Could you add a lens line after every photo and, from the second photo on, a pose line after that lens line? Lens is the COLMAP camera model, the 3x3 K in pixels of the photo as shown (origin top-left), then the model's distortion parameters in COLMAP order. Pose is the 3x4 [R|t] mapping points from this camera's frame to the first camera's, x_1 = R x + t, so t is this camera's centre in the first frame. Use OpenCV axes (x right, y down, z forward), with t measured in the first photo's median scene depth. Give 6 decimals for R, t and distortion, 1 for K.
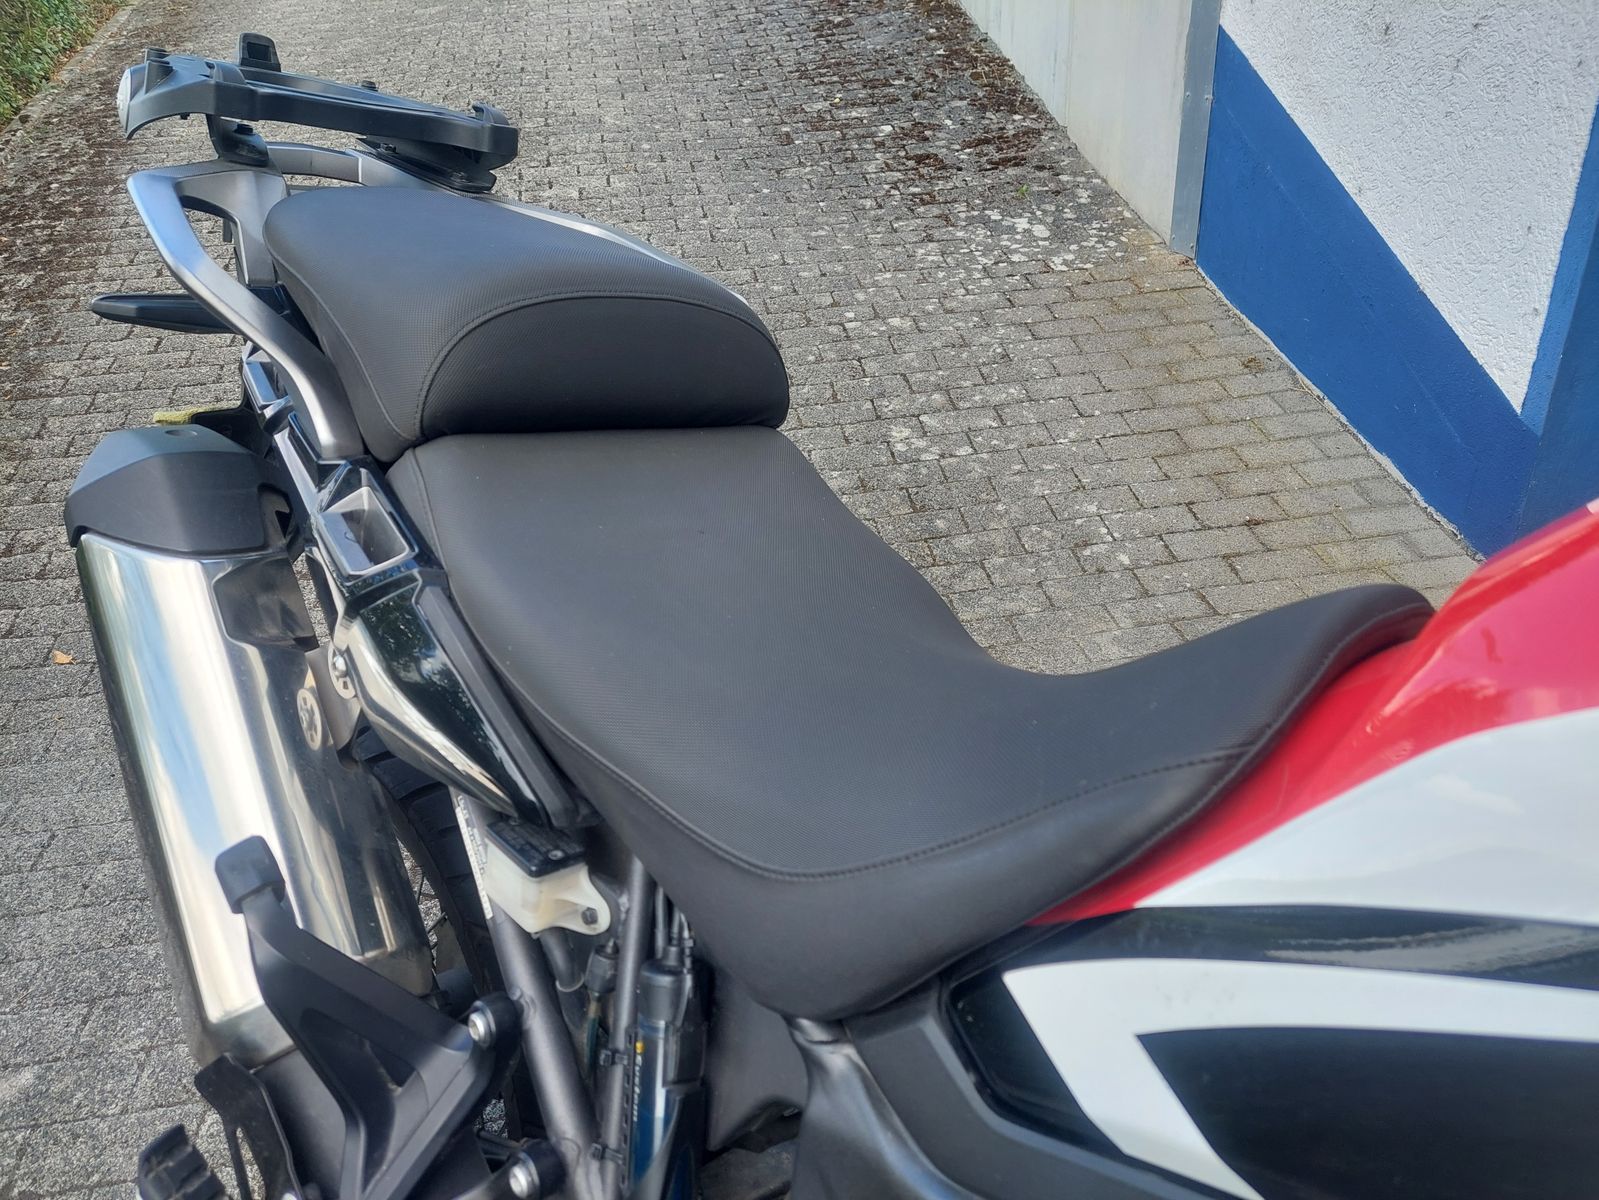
lens RADIAL K [[1146.7, 0, 799.5], [0, 1146.7, 600.0], [0, 0, 1]] dist [0.028456, 0.001882]
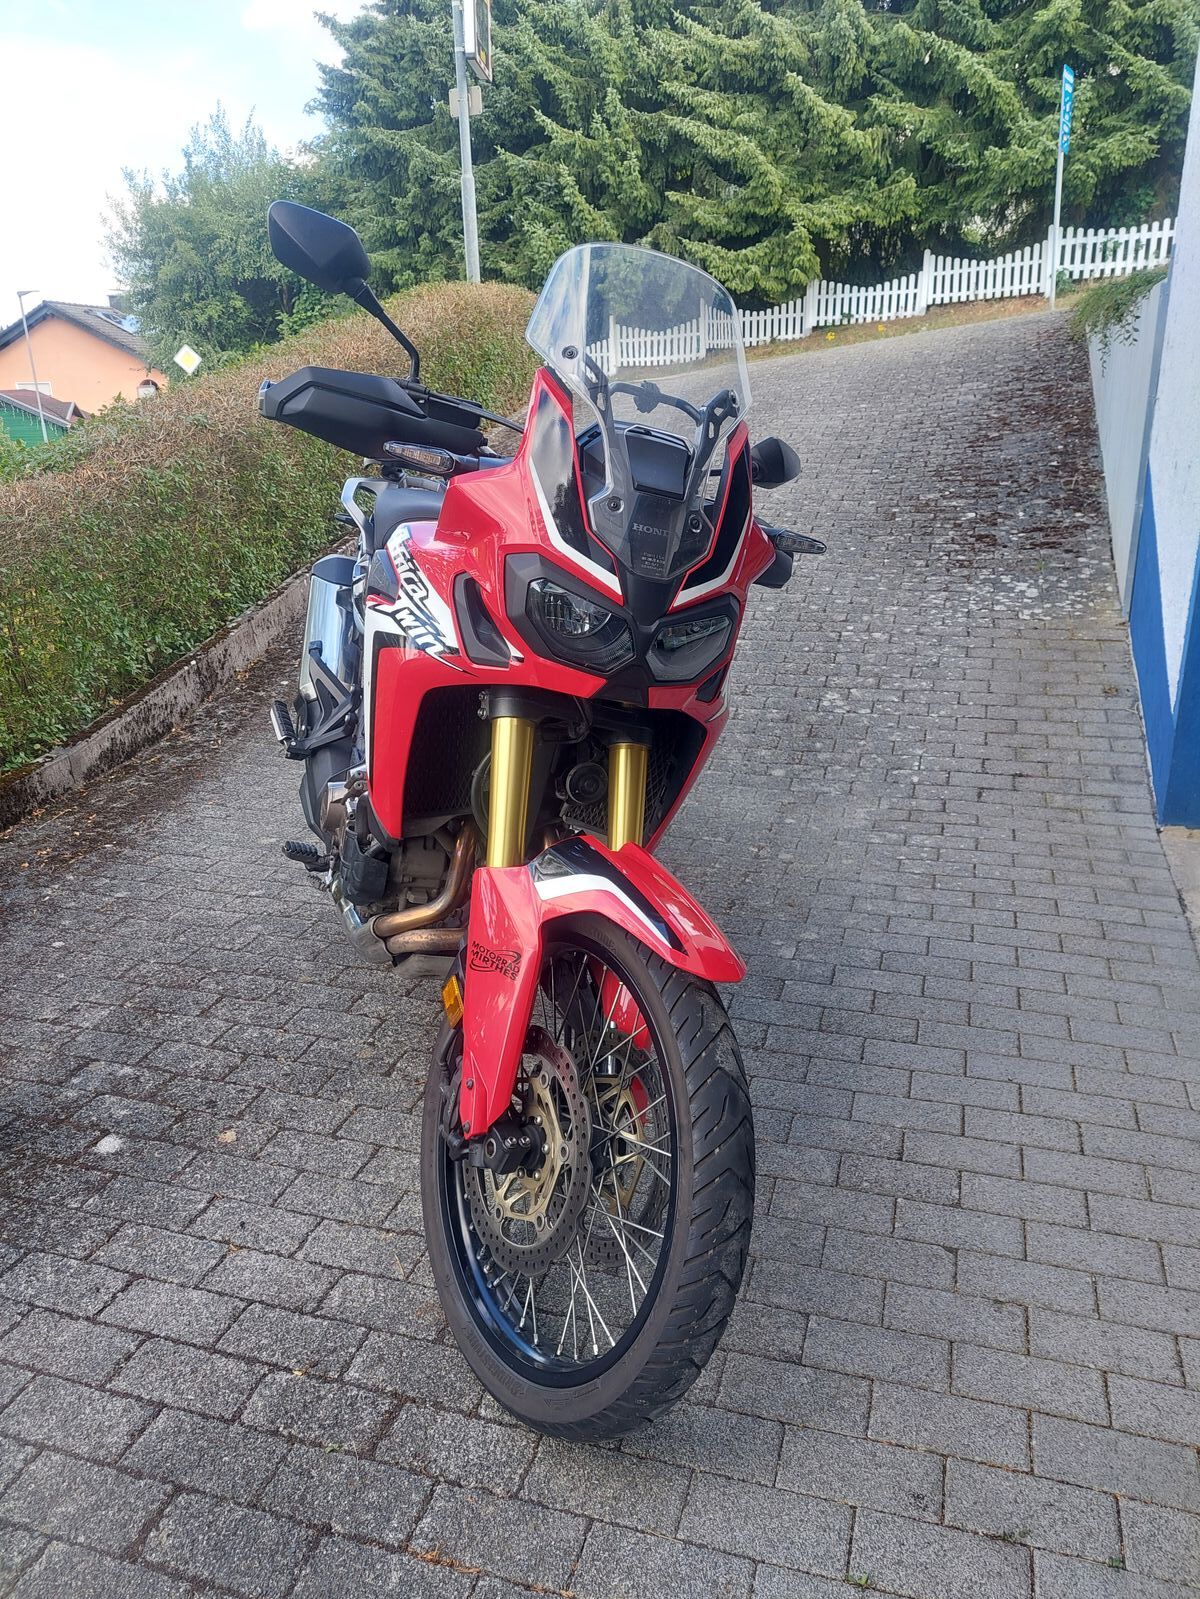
lens RADIAL K [[1146.7, 0, 600.0], [0, 1146.7, 799.5], [0, 0, 1]] dist [0.028456, 0.001882]
pose [[0.892200, 0.181980, -0.413355, 0.365747], [-0.238939, 0.966847, -0.090080, 0.153765], [0.383258, 0.179136, 0.906103, -0.365090]]
